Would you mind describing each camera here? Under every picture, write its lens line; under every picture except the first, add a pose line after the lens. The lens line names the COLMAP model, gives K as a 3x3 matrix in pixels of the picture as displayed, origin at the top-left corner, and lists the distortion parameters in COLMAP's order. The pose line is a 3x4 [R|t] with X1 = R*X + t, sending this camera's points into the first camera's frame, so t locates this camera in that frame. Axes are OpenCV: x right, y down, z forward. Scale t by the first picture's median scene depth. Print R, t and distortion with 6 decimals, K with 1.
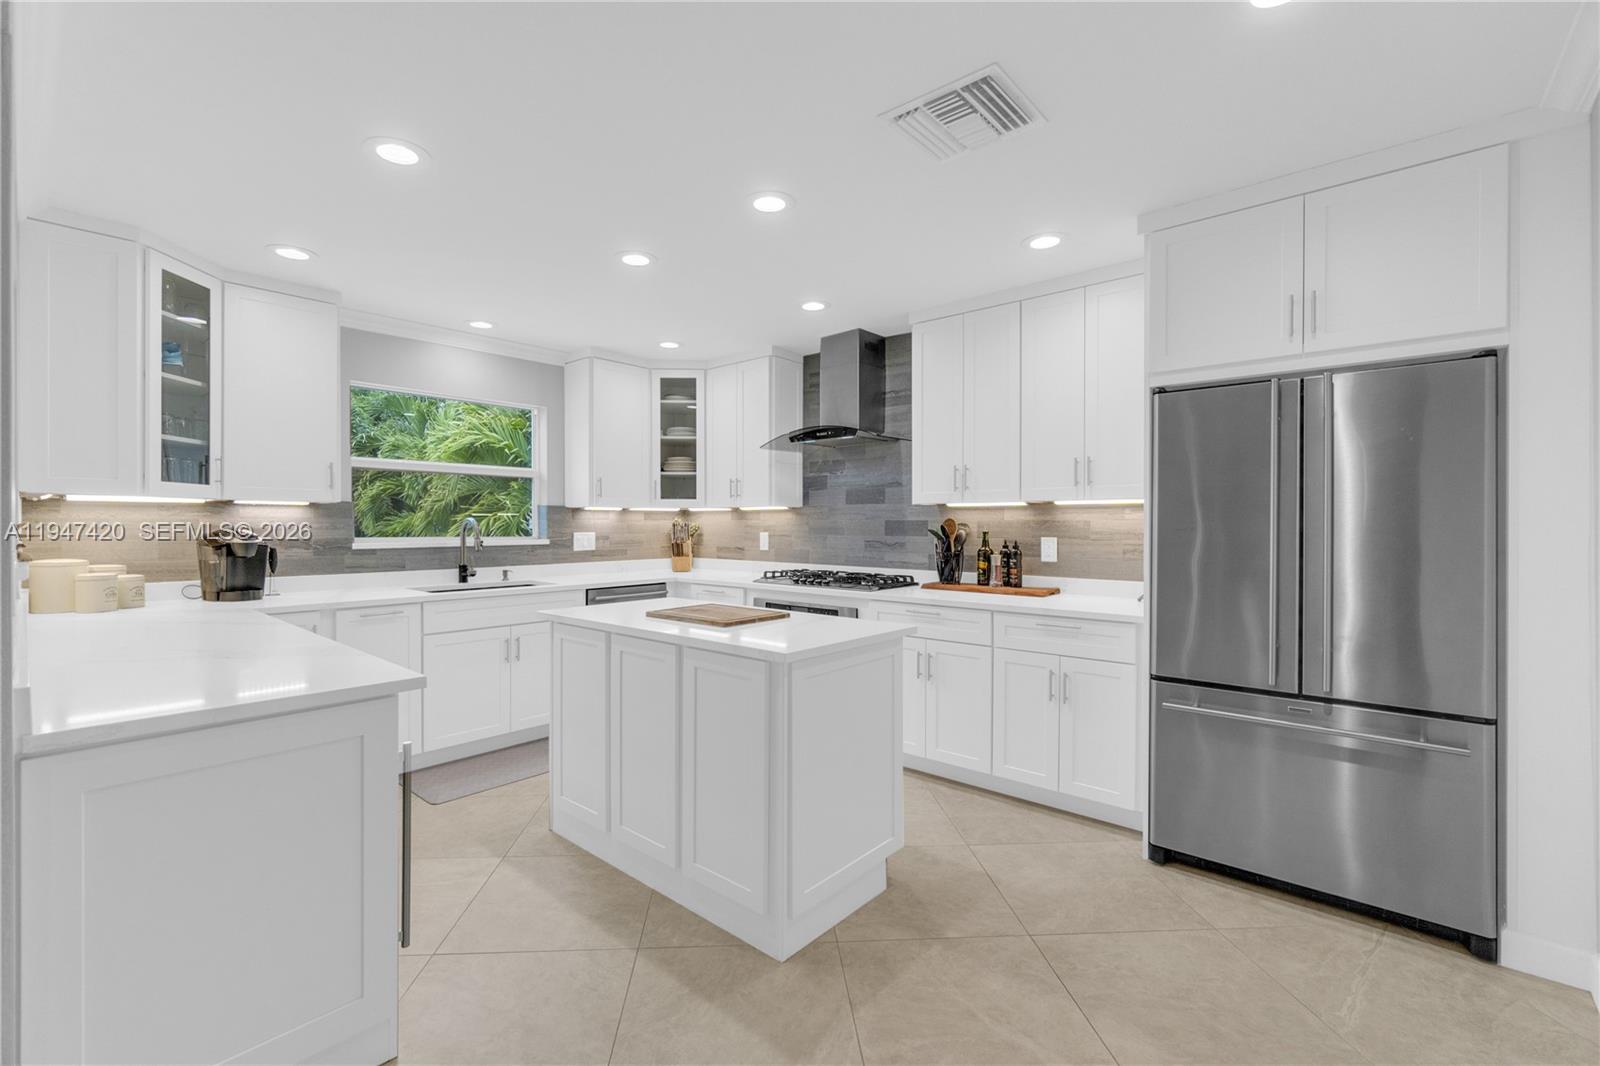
lens RADIAL K [[695.7, 0, 795.2], [0, 695.7, 523.1], [0, 0, 1]] dist [-0.001607, -0.000488]
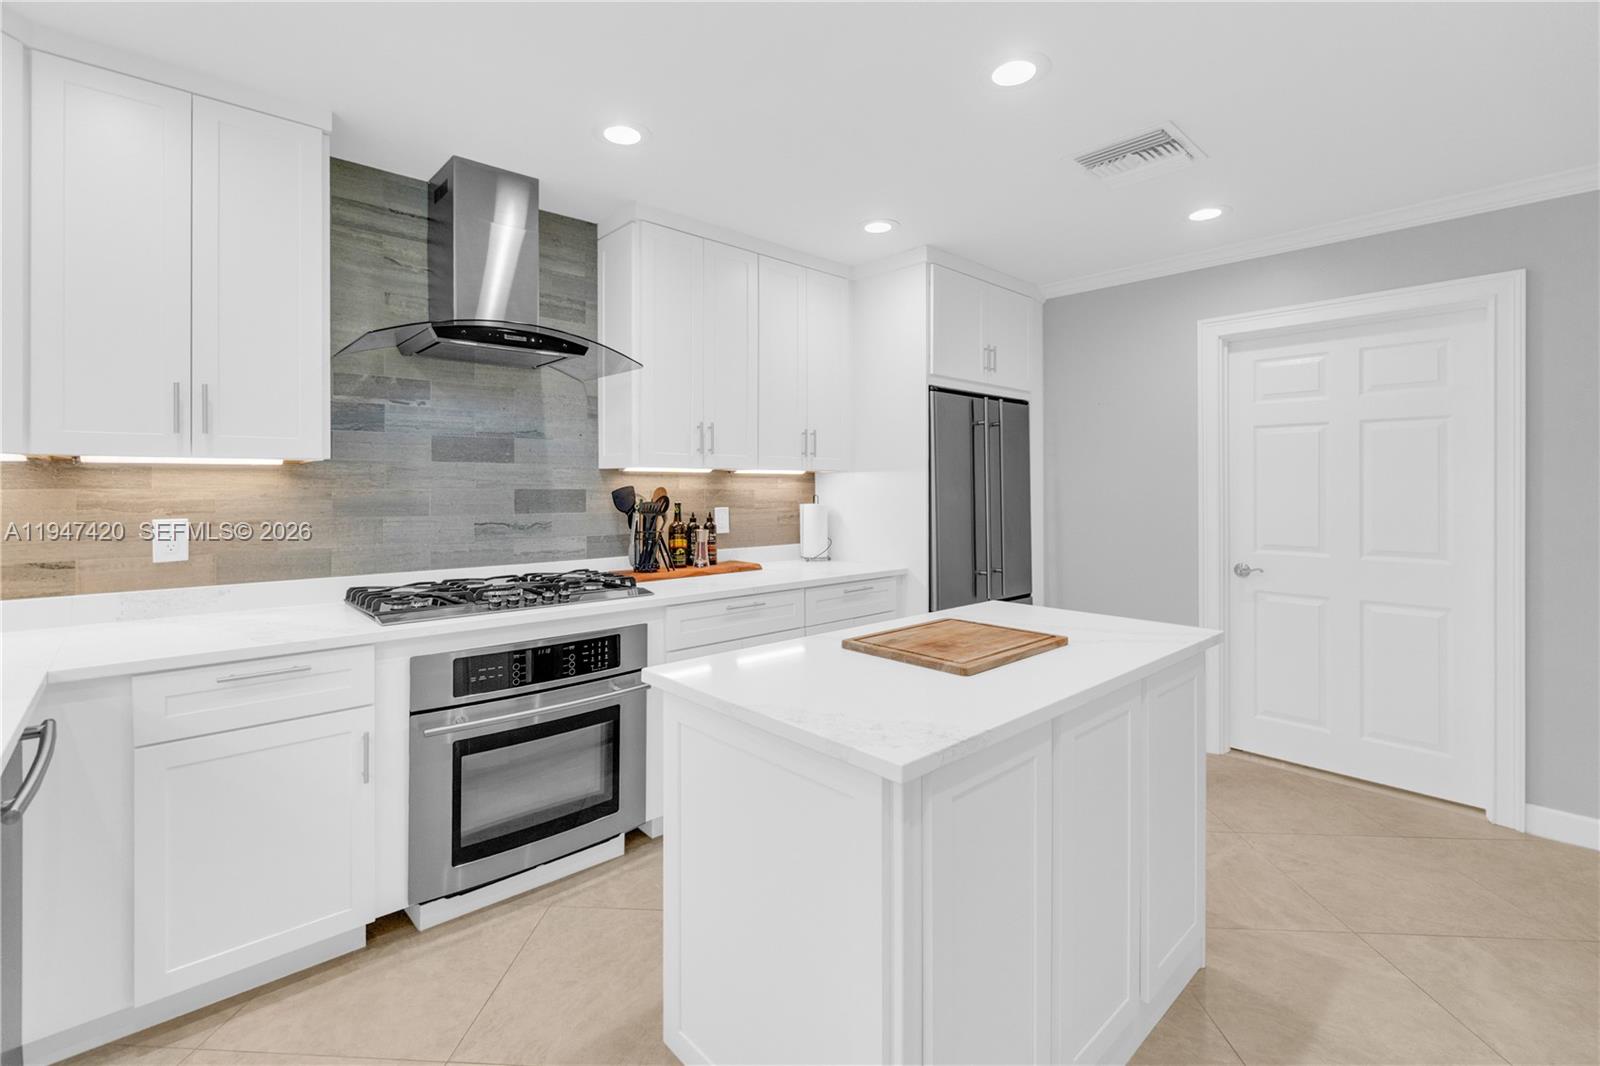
lens RADIAL K [[695.7, 0, 829.0], [0, 695.7, 471.3], [0, 0, 1]] dist [-0.001607, -0.000488]
pose [[0.123642, 0.024626, 0.992021, -0.517316], [0.004446, 0.999668, -0.025370, -0.003475], [-0.992317, 0.007547, 0.123491, 0.704894]]
